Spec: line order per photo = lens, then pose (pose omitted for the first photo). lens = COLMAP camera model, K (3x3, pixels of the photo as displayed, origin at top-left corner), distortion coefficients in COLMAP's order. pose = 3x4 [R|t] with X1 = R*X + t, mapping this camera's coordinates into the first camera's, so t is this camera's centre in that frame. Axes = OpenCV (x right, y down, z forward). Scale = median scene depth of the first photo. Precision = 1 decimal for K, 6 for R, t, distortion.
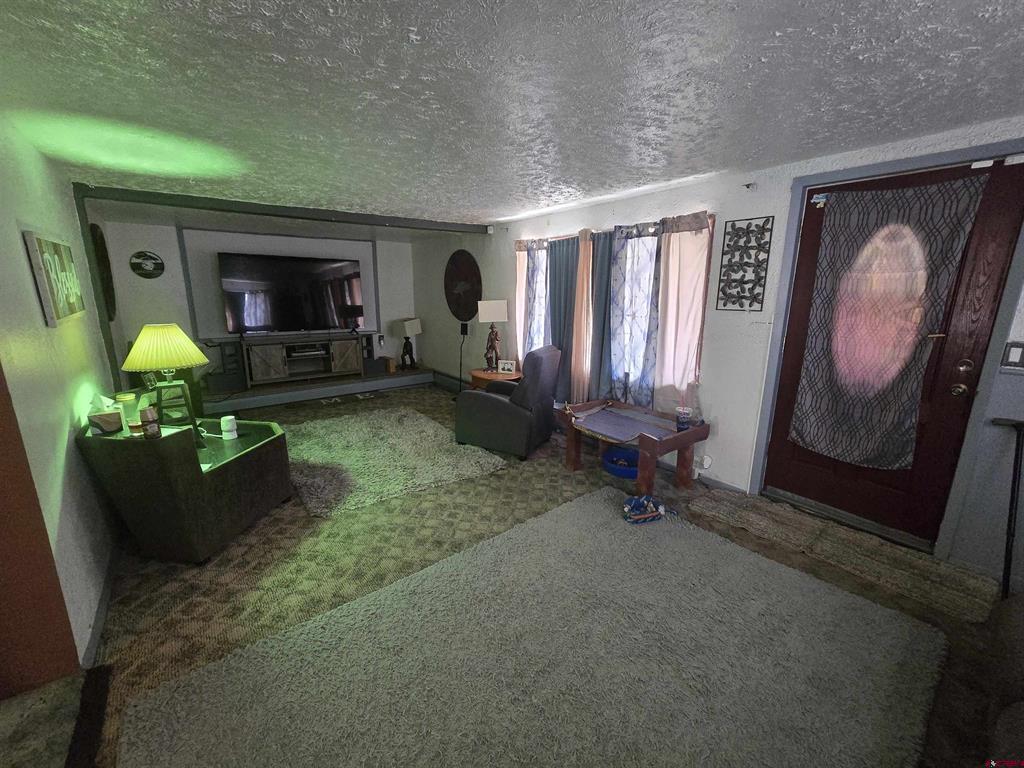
lens RADIAL K [[423.6, 0, 511.2], [0, 423.6, 390.1], [0, 0, 1]] dist [-0.001920, -0.000308]
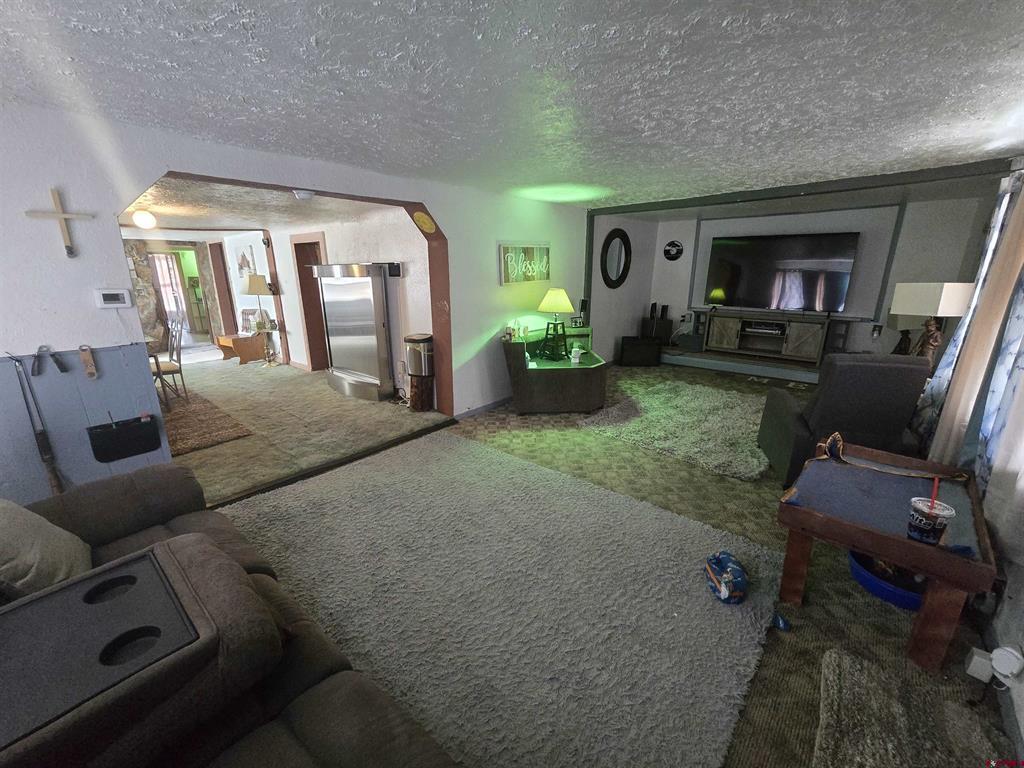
lens RADIAL K [[423.6, 0, 511.2], [0, 423.6, 390.1], [0, 0, 1]] dist [-0.001920, -0.000308]
pose [[0.168573, 0.266833, -0.948885, 0.780072], [-0.220876, 0.948407, 0.227459, -0.090008], [0.960623, 0.171242, 0.218812, 0.394229]]
